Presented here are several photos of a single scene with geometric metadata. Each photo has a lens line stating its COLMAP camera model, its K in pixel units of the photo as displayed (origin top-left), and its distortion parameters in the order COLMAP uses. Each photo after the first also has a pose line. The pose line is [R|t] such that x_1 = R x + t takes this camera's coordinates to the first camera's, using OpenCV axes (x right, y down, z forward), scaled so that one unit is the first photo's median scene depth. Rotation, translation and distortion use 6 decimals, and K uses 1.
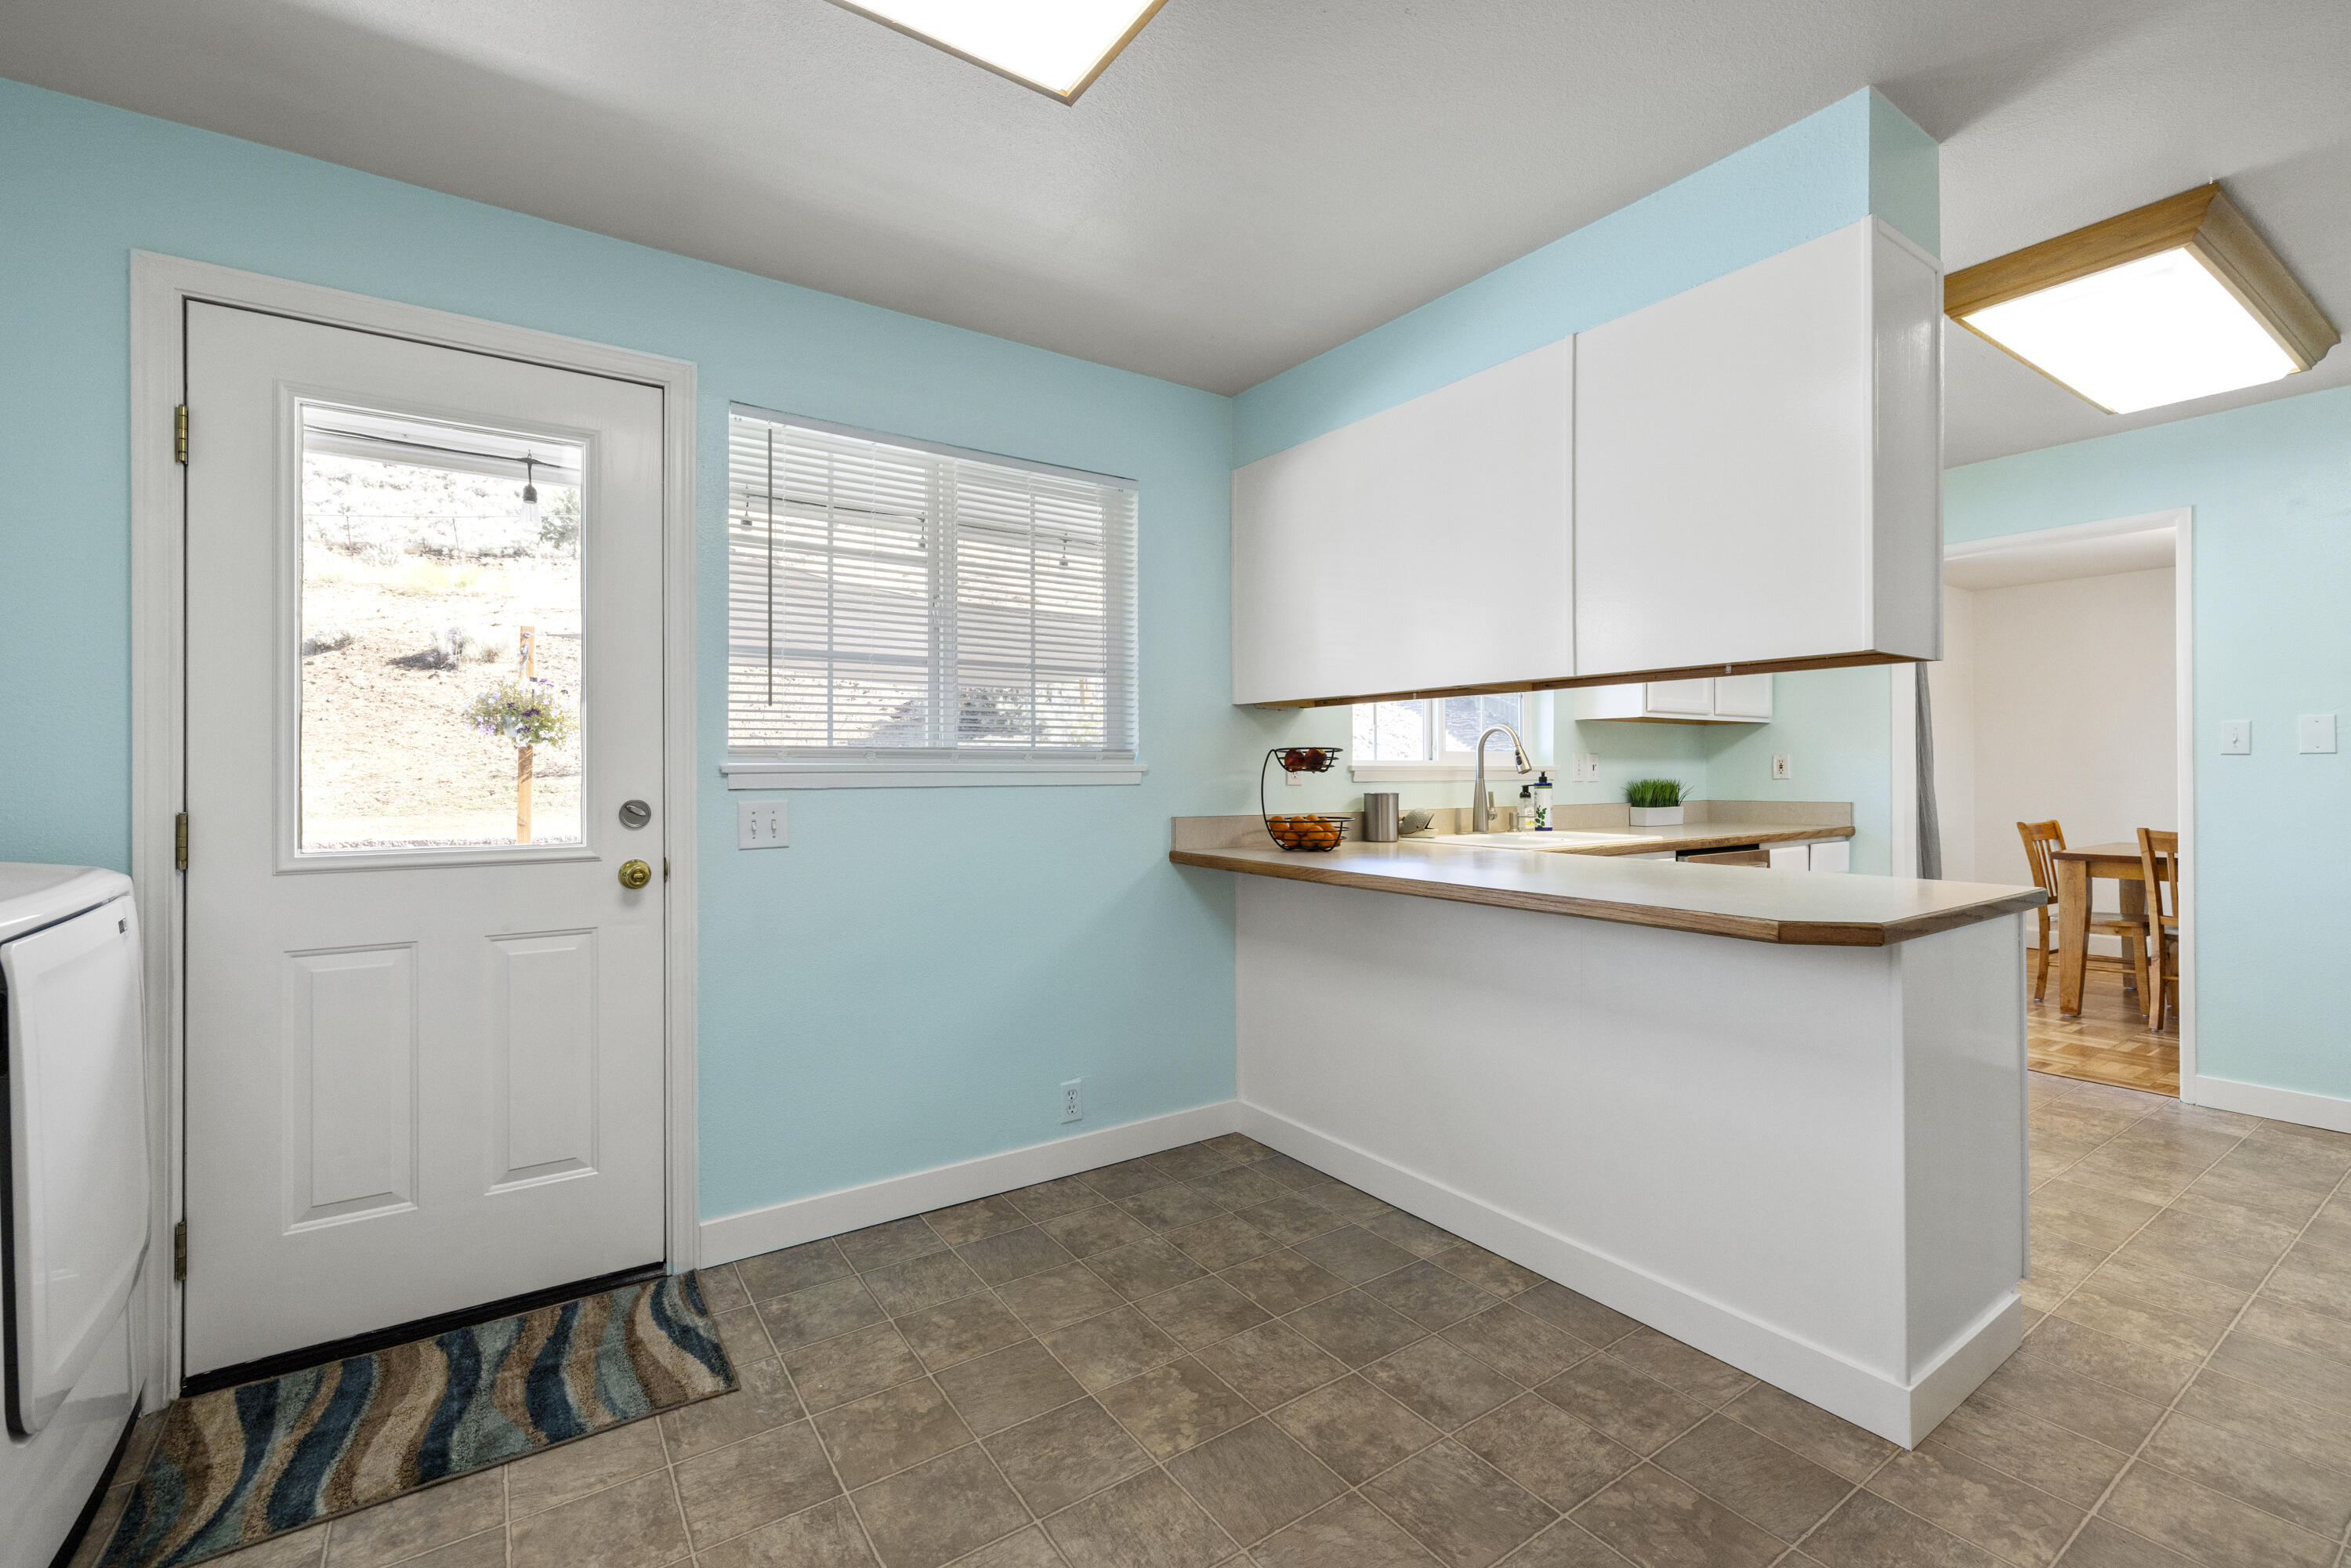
lens RADIAL K [[990.3, 0, 1191.4], [0, 990.3, 770.4], [0, 0, 1]] dist [0.001314, 0.000019]
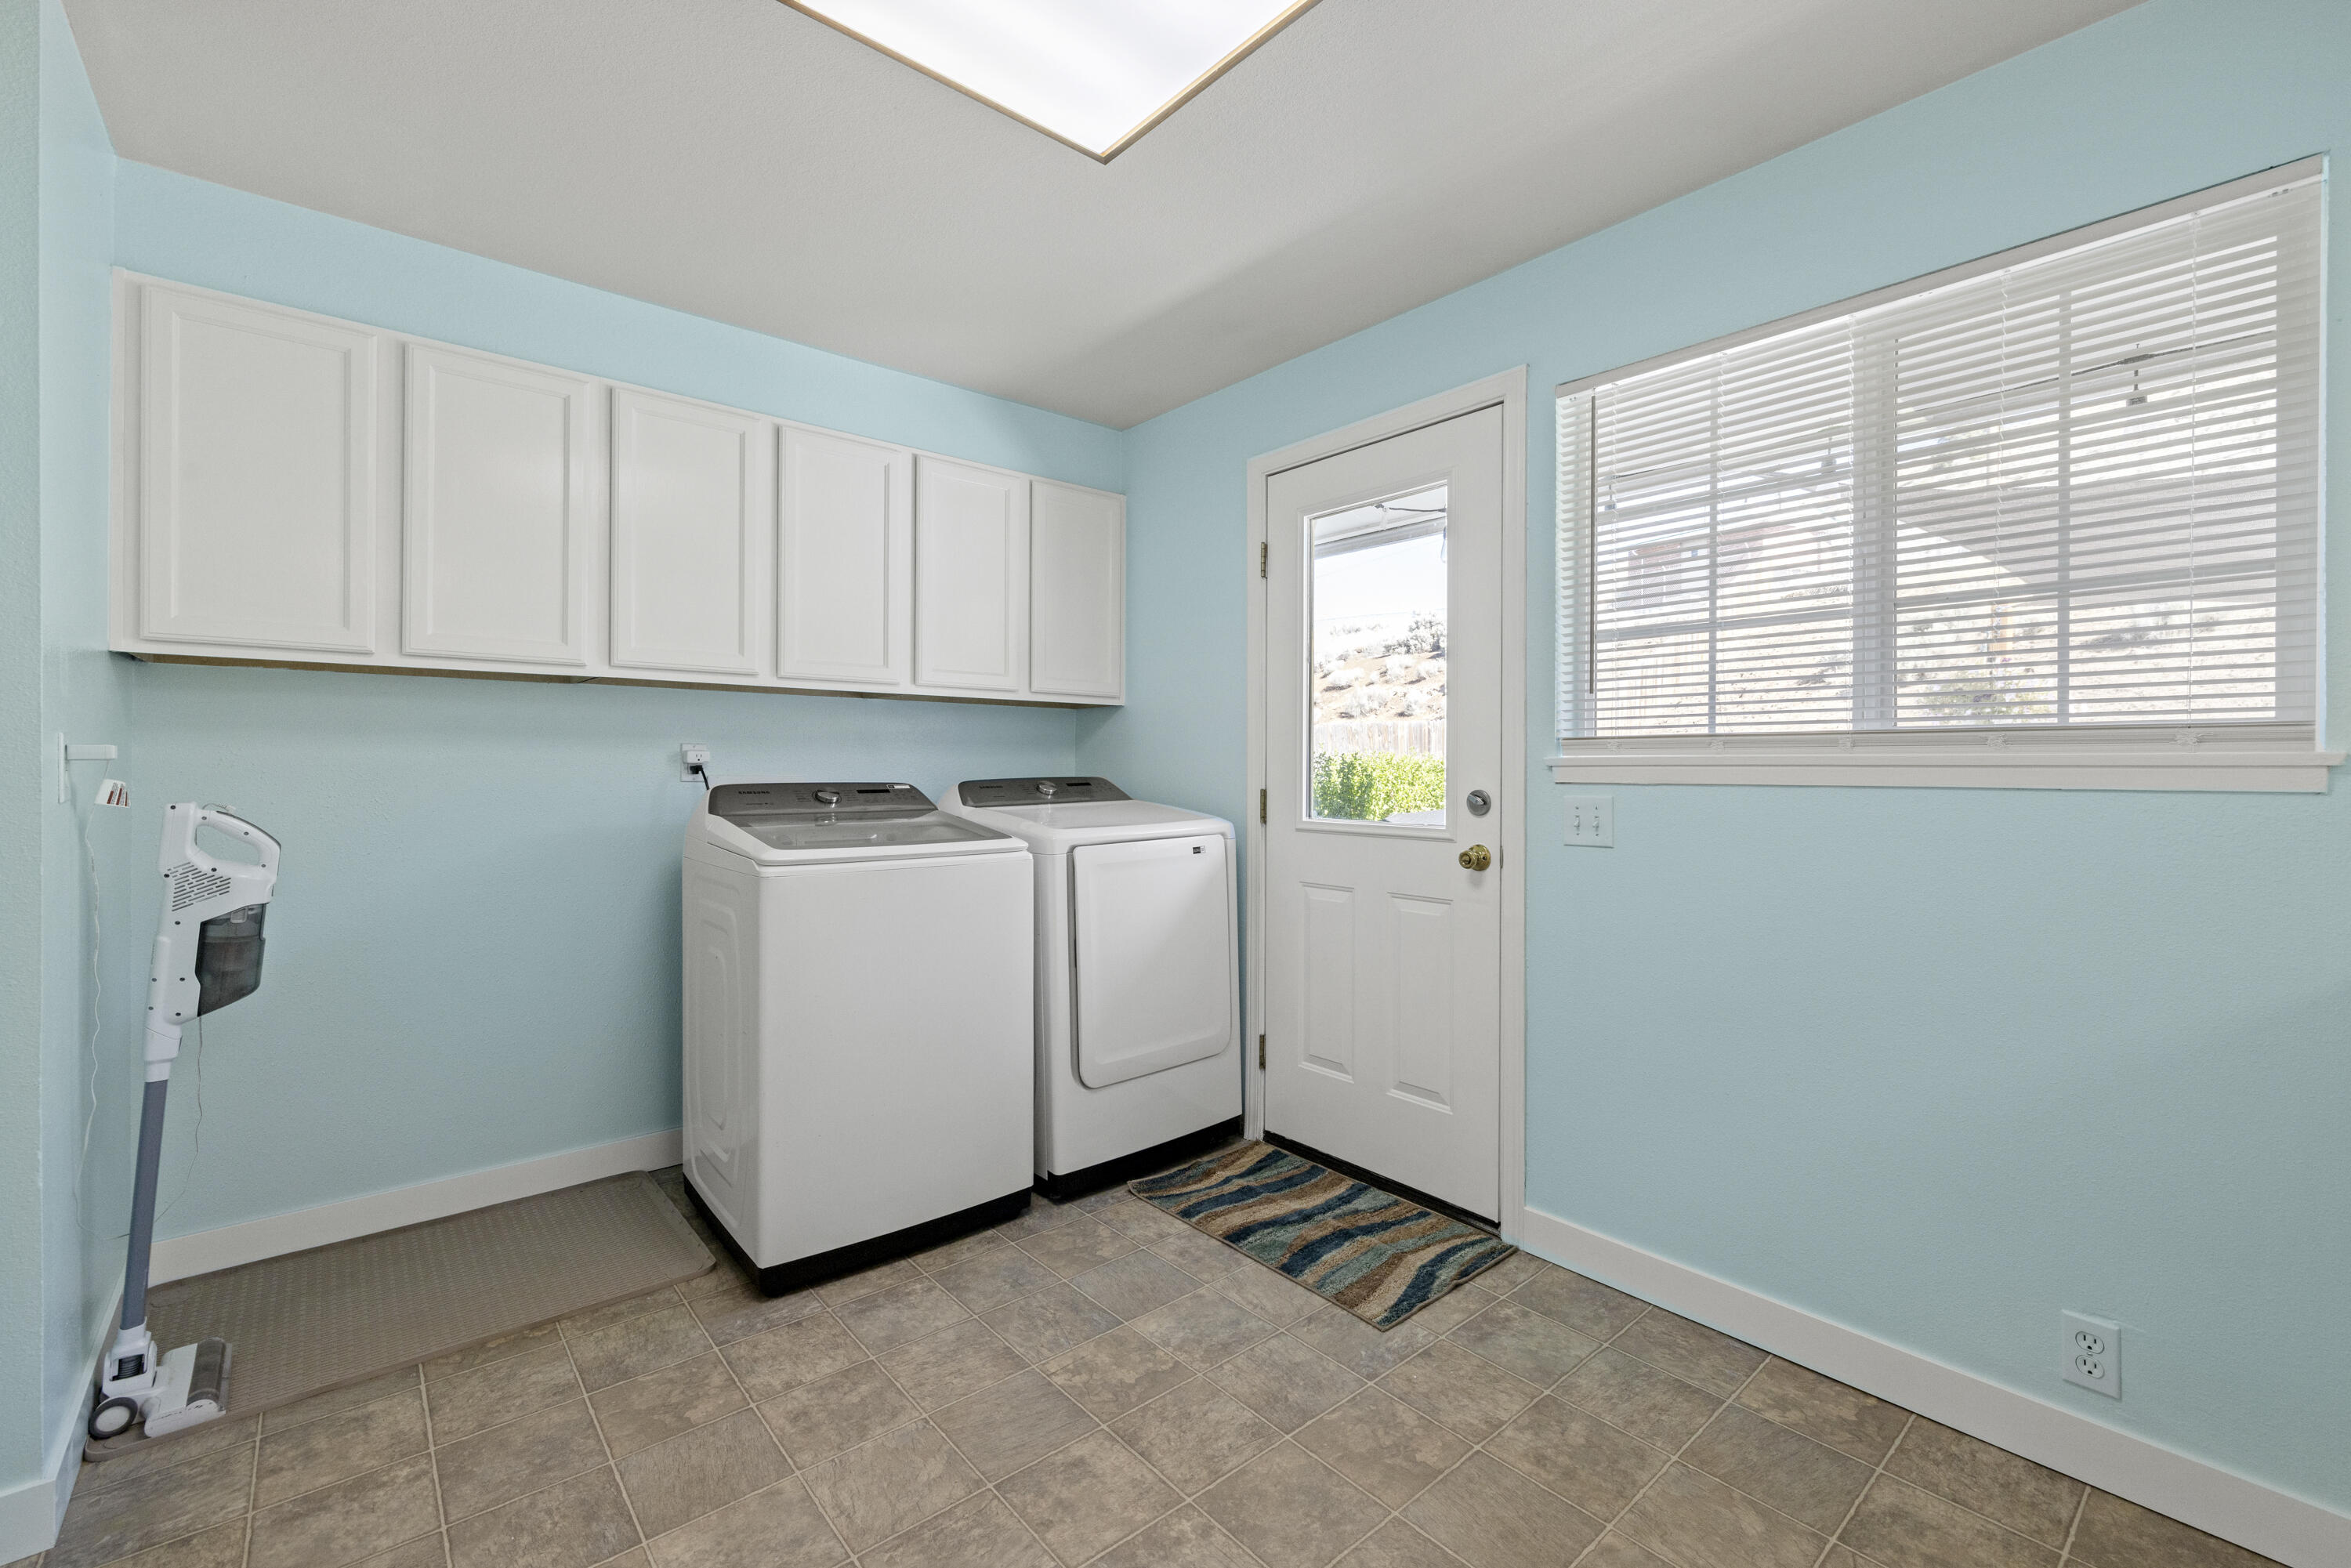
lens RADIAL K [[990.3, 0, 1139.2], [0, 990.3, 763.2], [0, 0, 1]] dist [0.001314, 0.000019]
pose [[0.081208, 0.002131, -0.996695, 0.546209], [0.003671, 0.999990, 0.002437, -0.004445], [0.996690, -0.003857, 0.081200, 0.580415]]
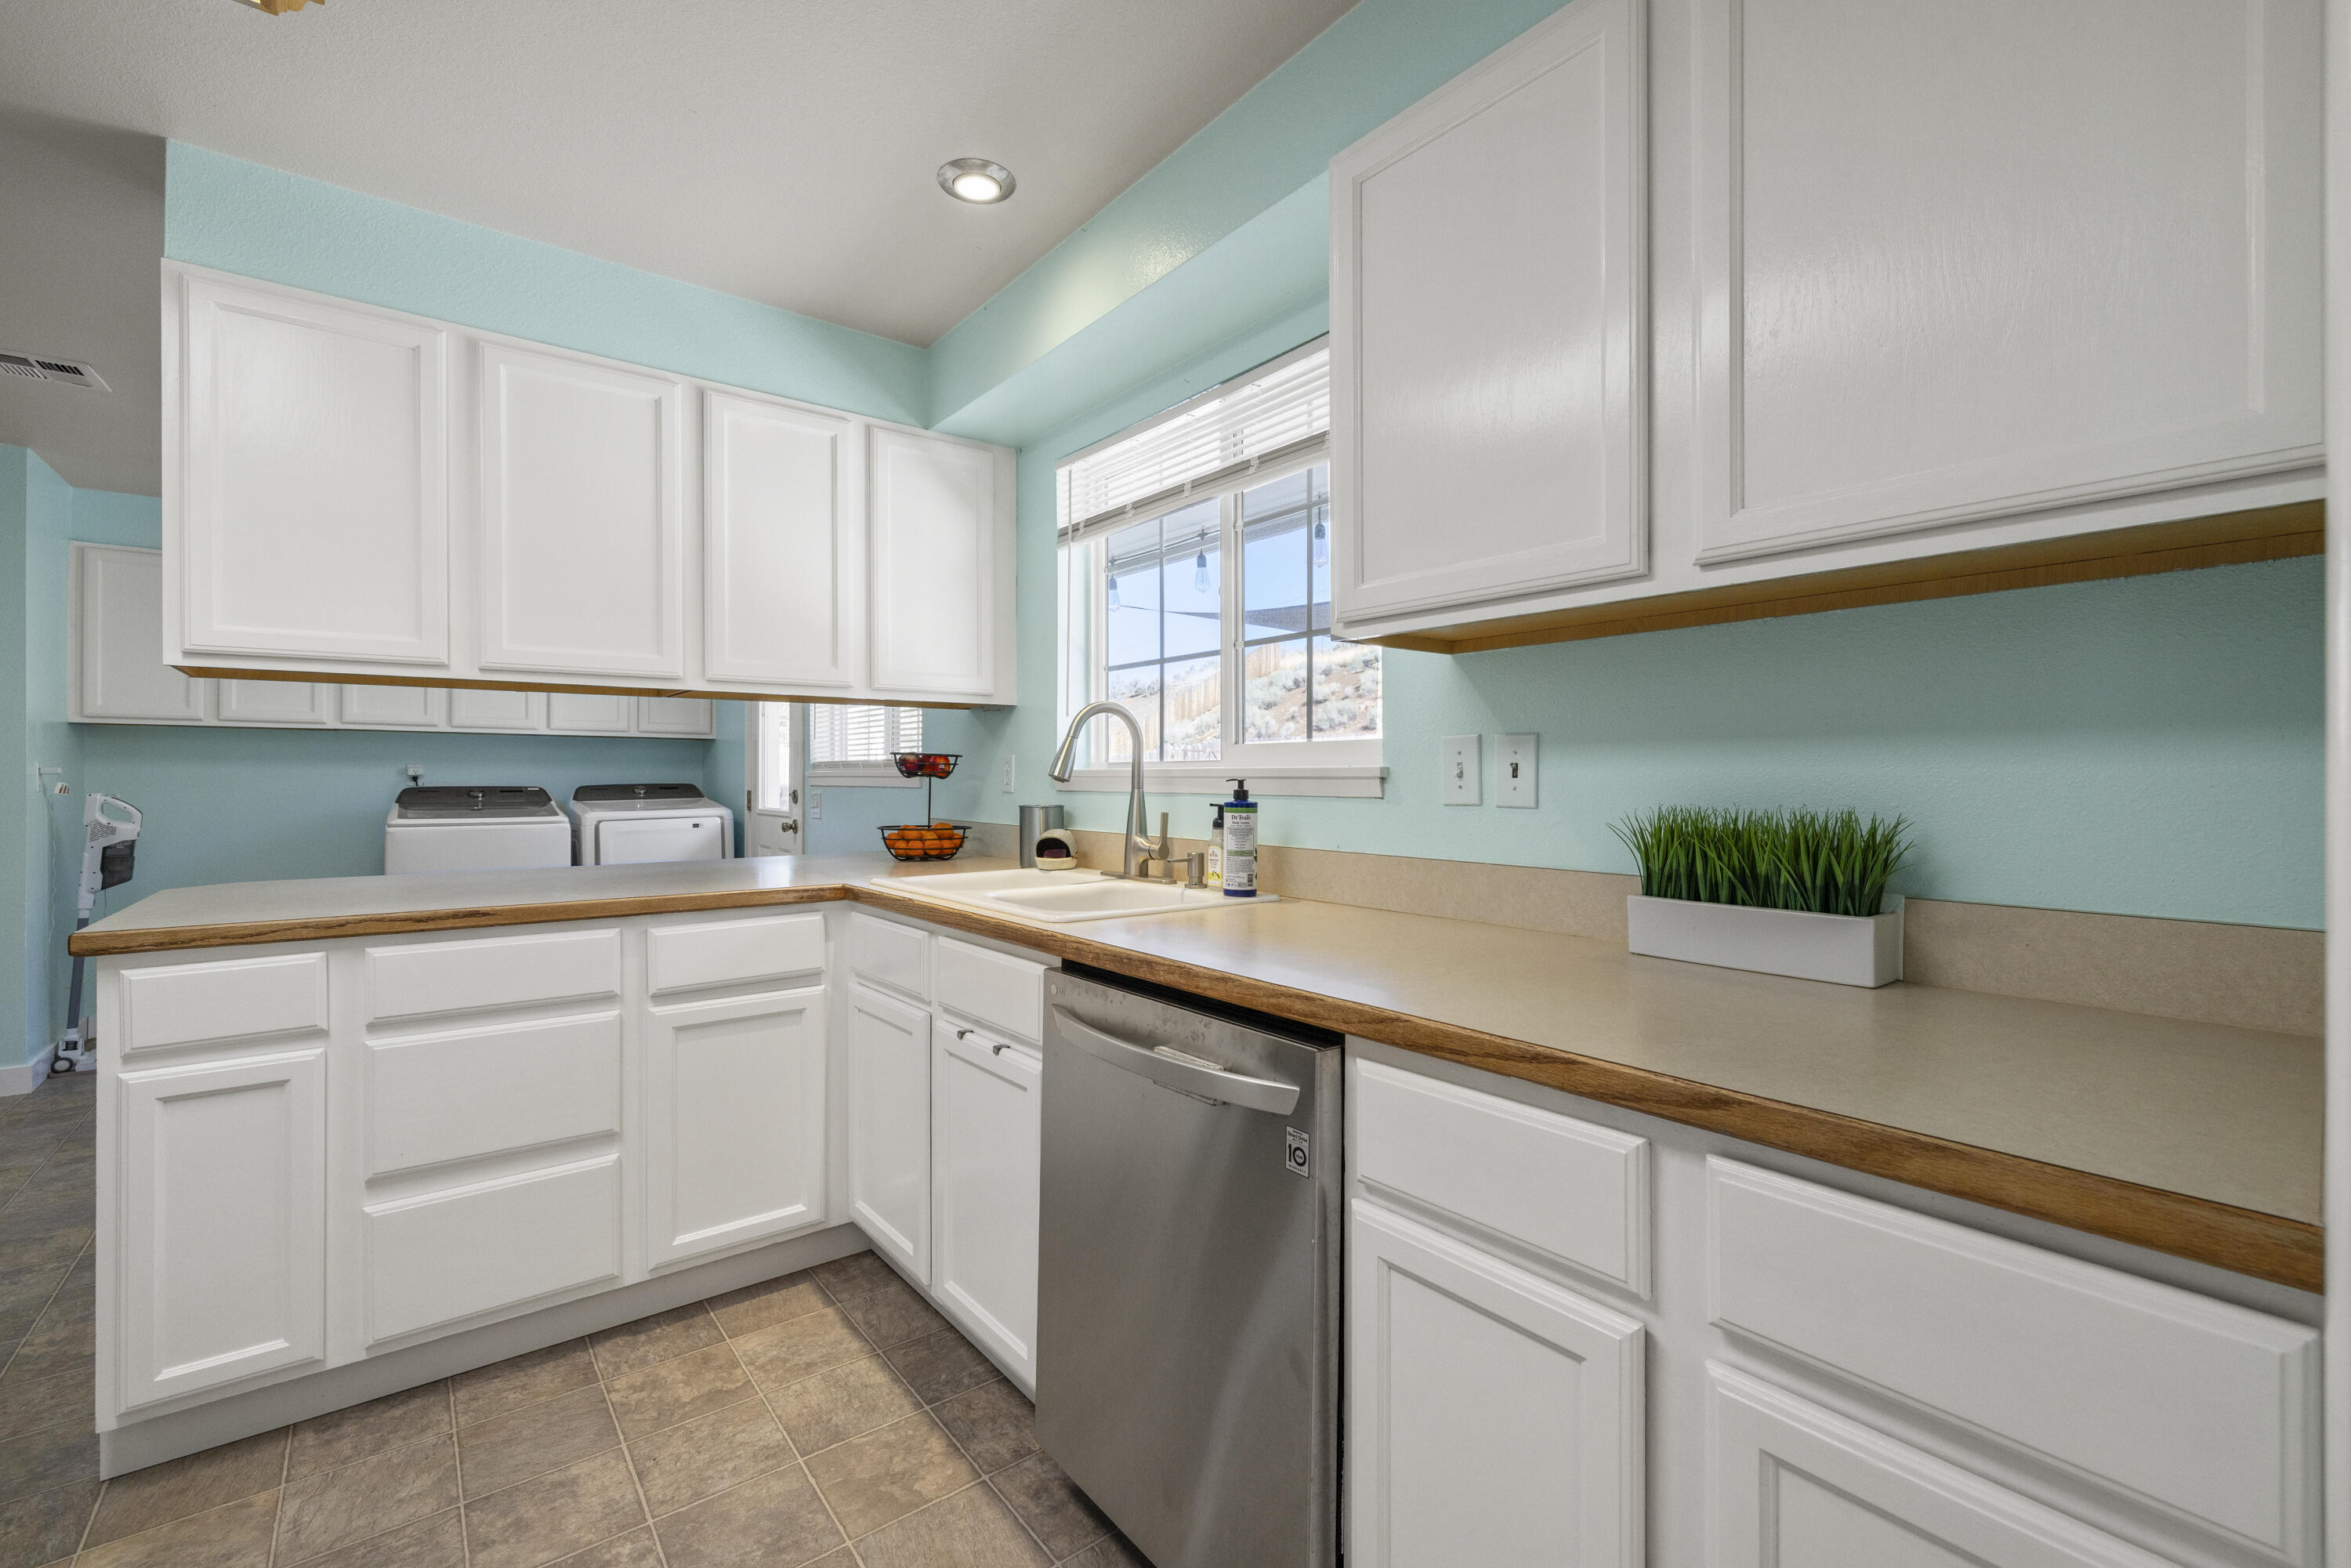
lens RADIAL K [[990.3, 0, 1155.0], [0, 990.3, 772.4], [0, 0, 1]] dist [0.001314, 0.000019]
pose [[0.057919, 0.000234, -0.998321, 1.104992], [0.003675, 0.999993, 0.000447, -0.004456], [0.998315, -0.003695, 0.057918, 1.174841]]
